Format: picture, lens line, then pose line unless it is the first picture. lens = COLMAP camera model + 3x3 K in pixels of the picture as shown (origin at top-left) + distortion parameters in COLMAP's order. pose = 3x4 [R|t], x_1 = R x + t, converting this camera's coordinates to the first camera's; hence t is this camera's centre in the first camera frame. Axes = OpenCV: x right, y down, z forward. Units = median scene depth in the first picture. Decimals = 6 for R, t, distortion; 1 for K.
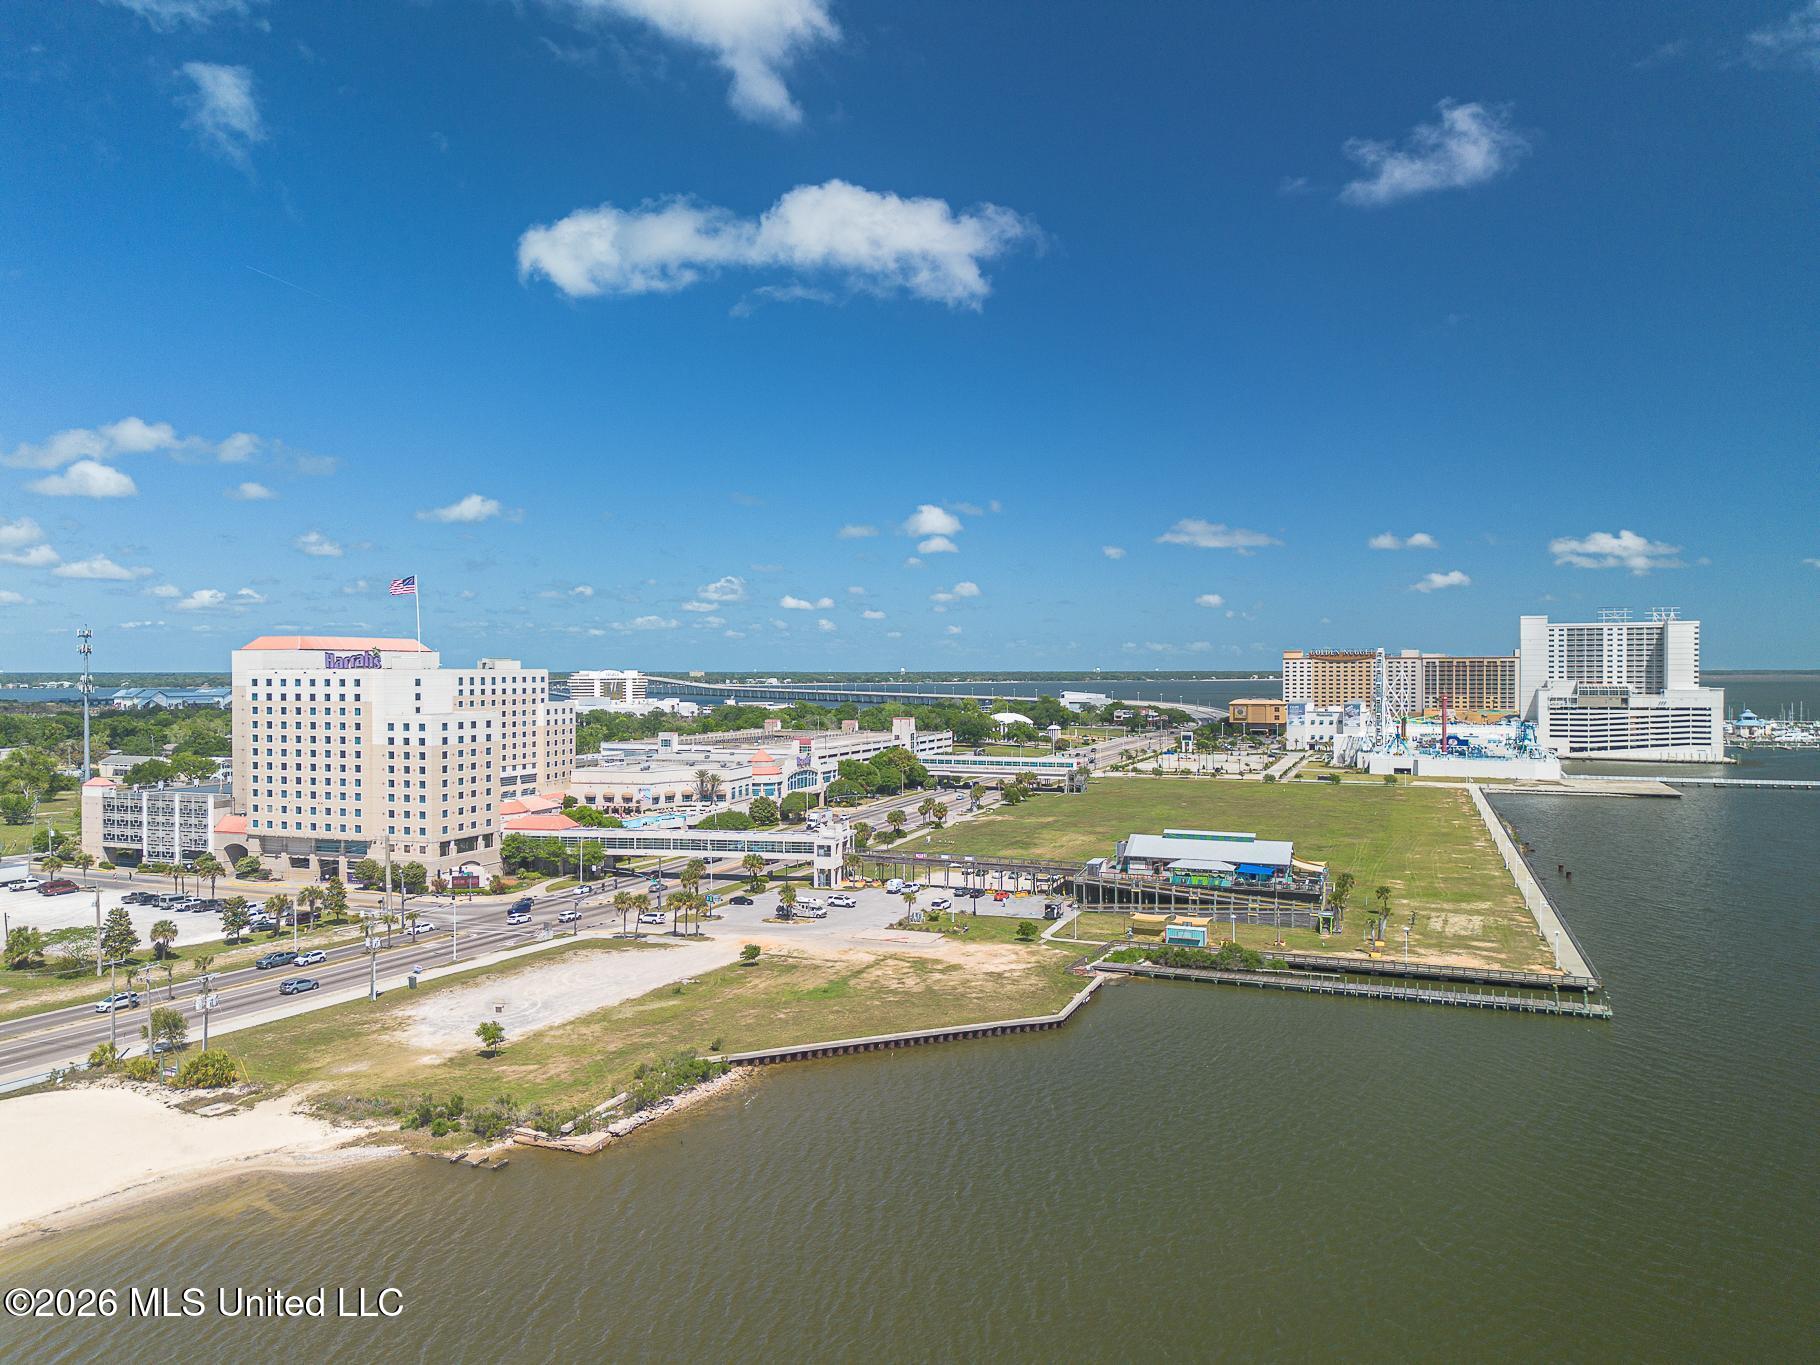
lens RADIAL K [[1283.5, 0, 913.2], [0, 1283.5, 692.0], [0, 0, 1]] dist [0.080751, -0.082685]
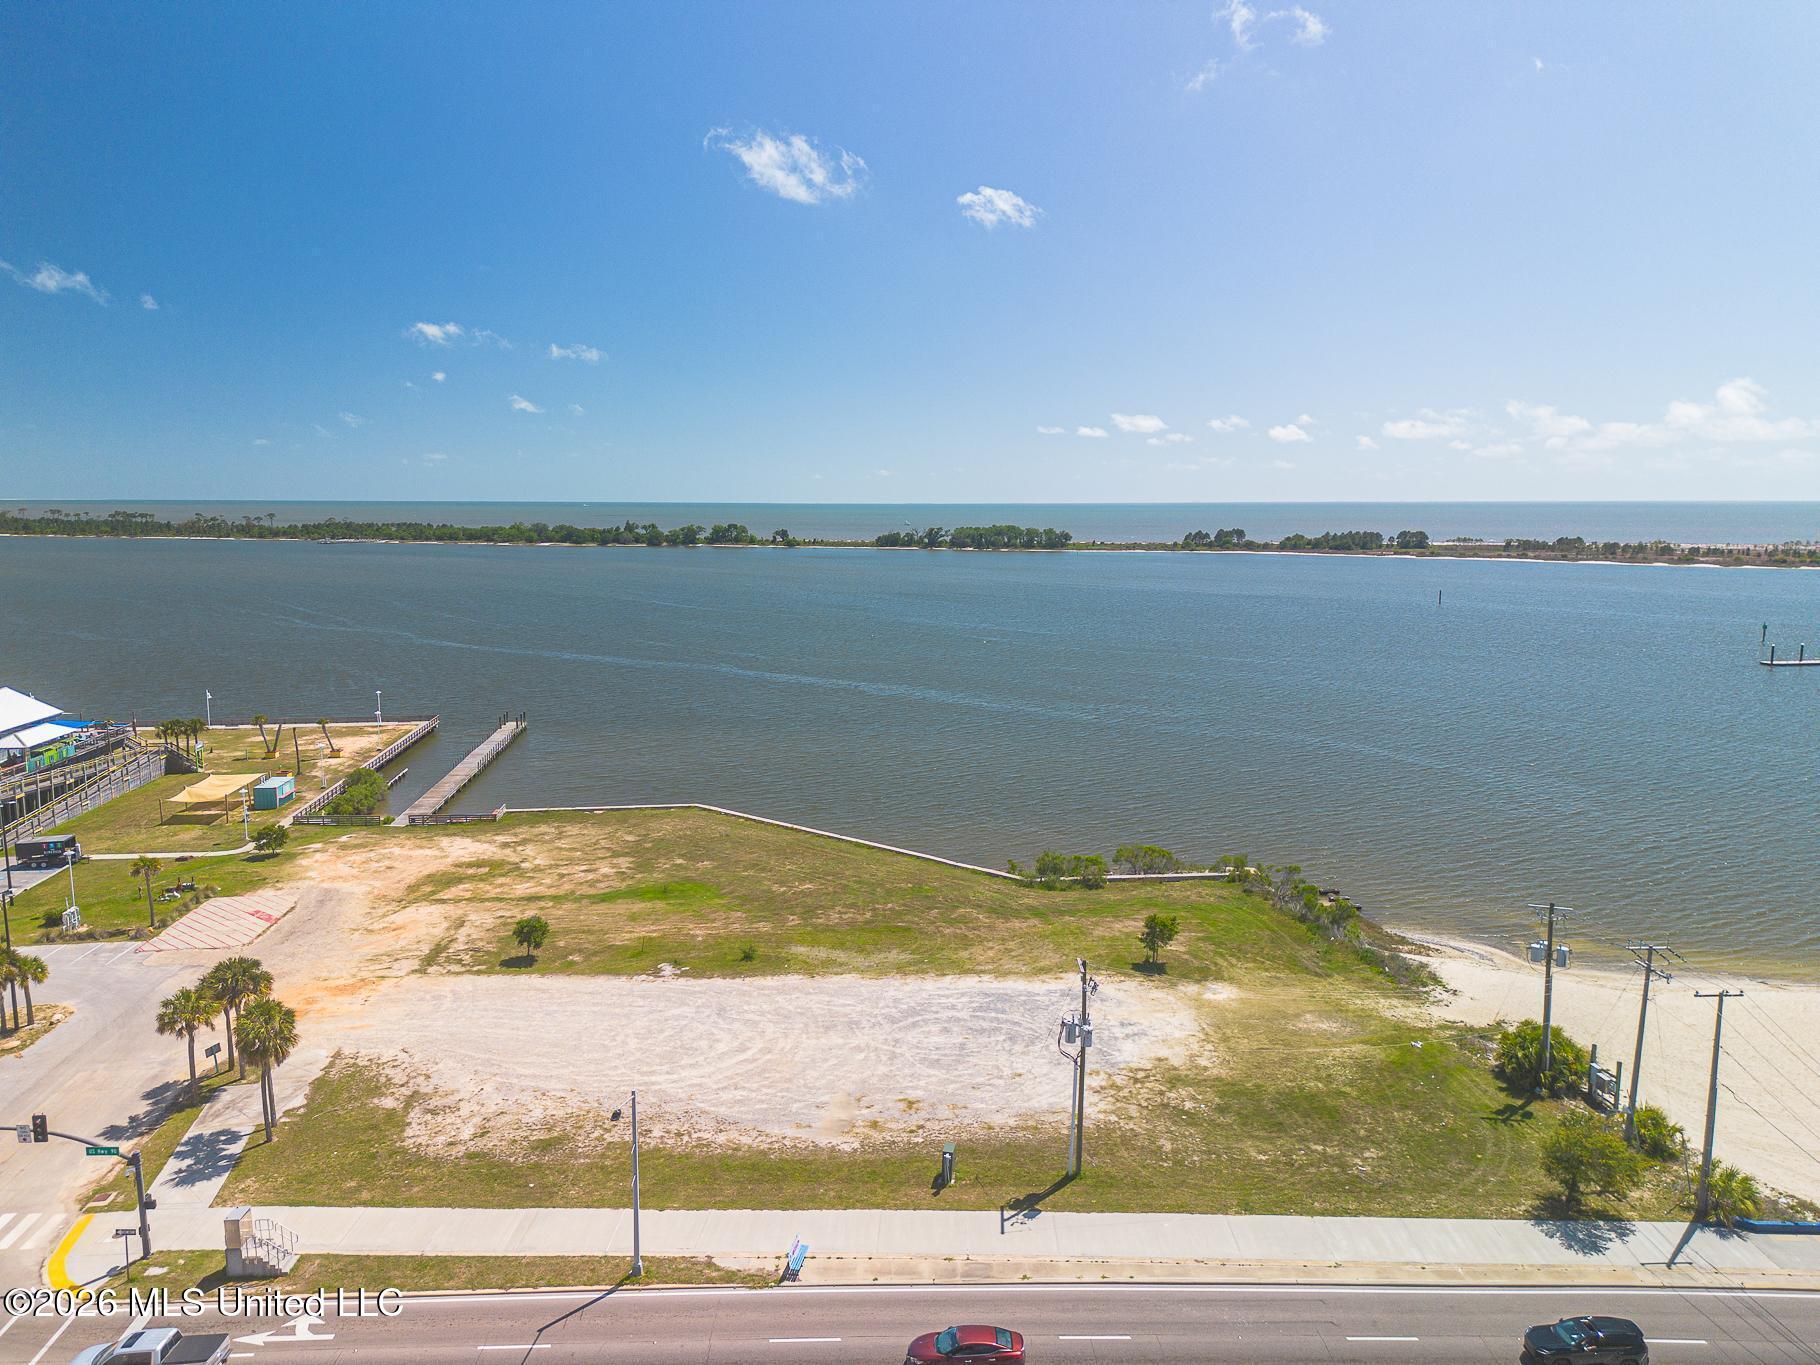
lens RADIAL K [[1283.5, 0, 919.5], [0, 1283.5, 674.5], [0, 0, 1]] dist [0.080751, -0.082685]
pose [[-0.473951, -0.119059, 0.872465, -0.475795], [0.015186, 0.989564, 0.143289, 0.016024], [-0.880420, 0.081161, -0.467197, 0.798054]]
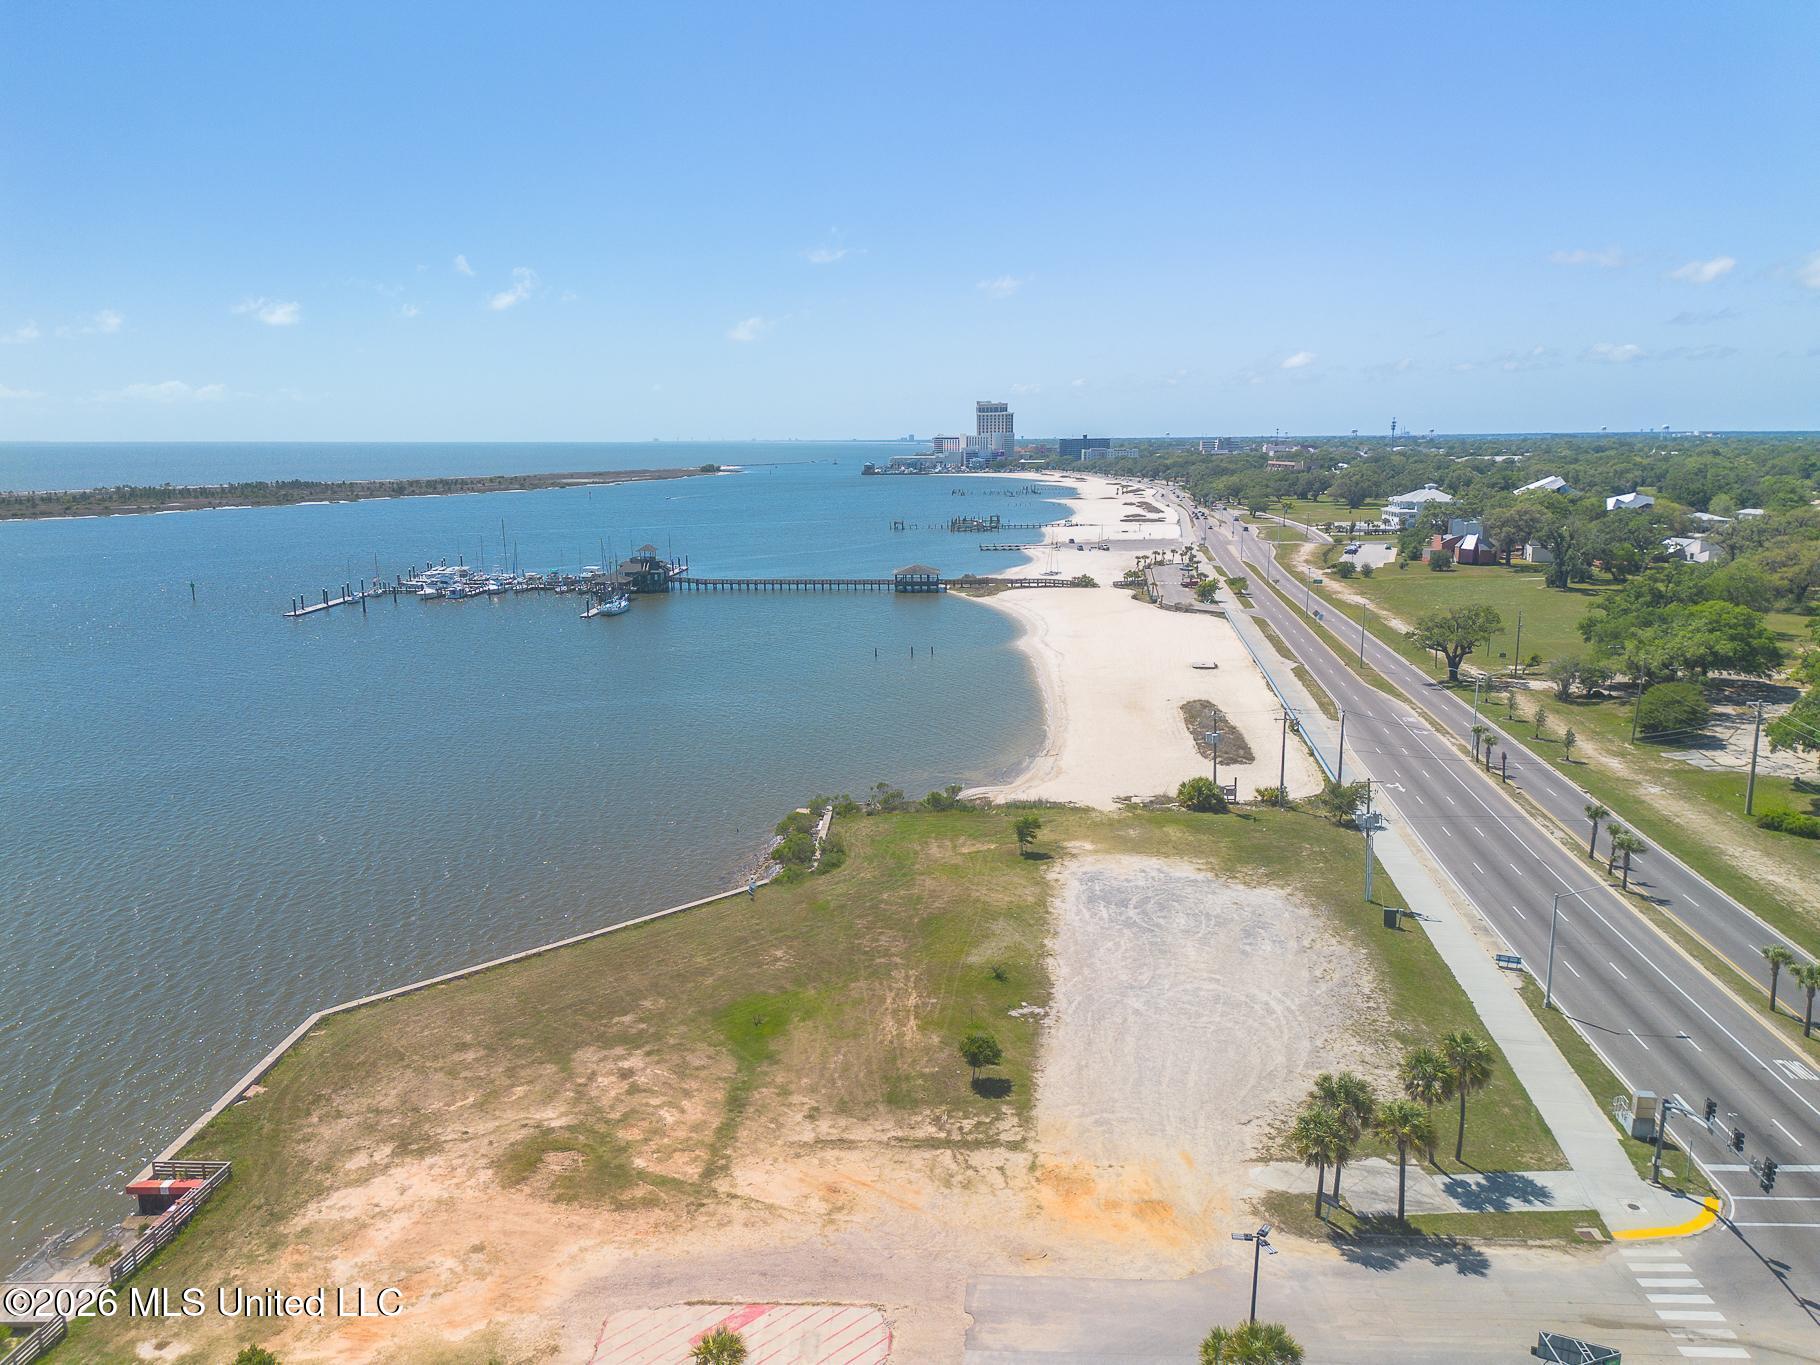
lens RADIAL K [[1283.5, 0, 918.4], [0, 1283.5, 673.1], [0, 0, 1]] dist [0.080751, -0.082685]
pose [[-0.934894, 0.067313, -0.348486, 0.033417], [-0.002613, 0.980519, 0.196407, -0.014472], [0.354918, 0.184530, -0.916505, 1.006576]]
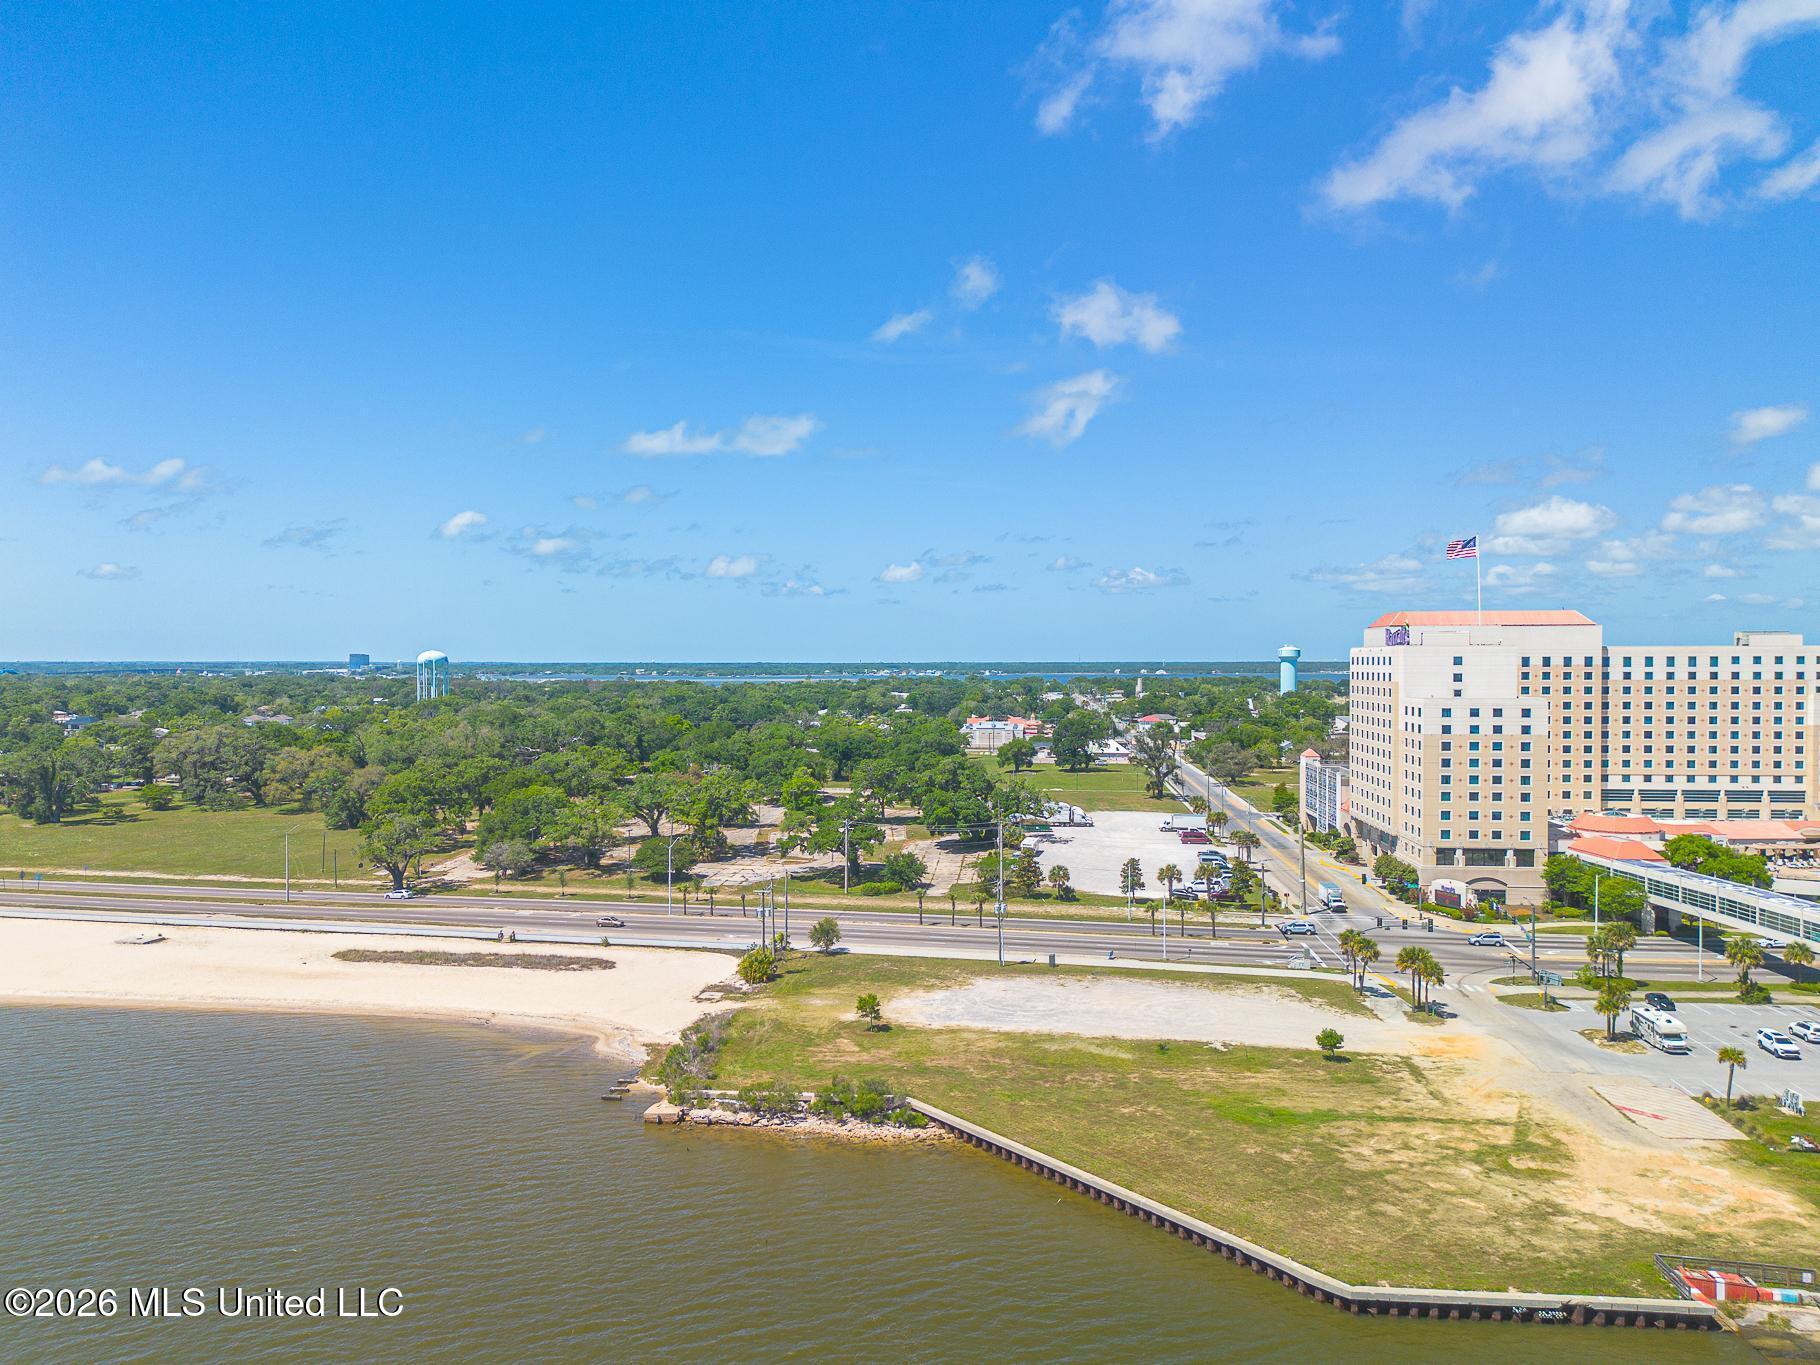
lens RADIAL K [[1283.5, 0, 920.5], [0, 1283.5, 688.8], [0, 0, 1]] dist [0.080751, -0.082685]
pose [[0.286953, 0.022740, -0.957675, 0.350552], [-0.016158, 0.999691, 0.018896, 0.000331], [0.957808, 0.010052, 0.287232, 0.421553]]
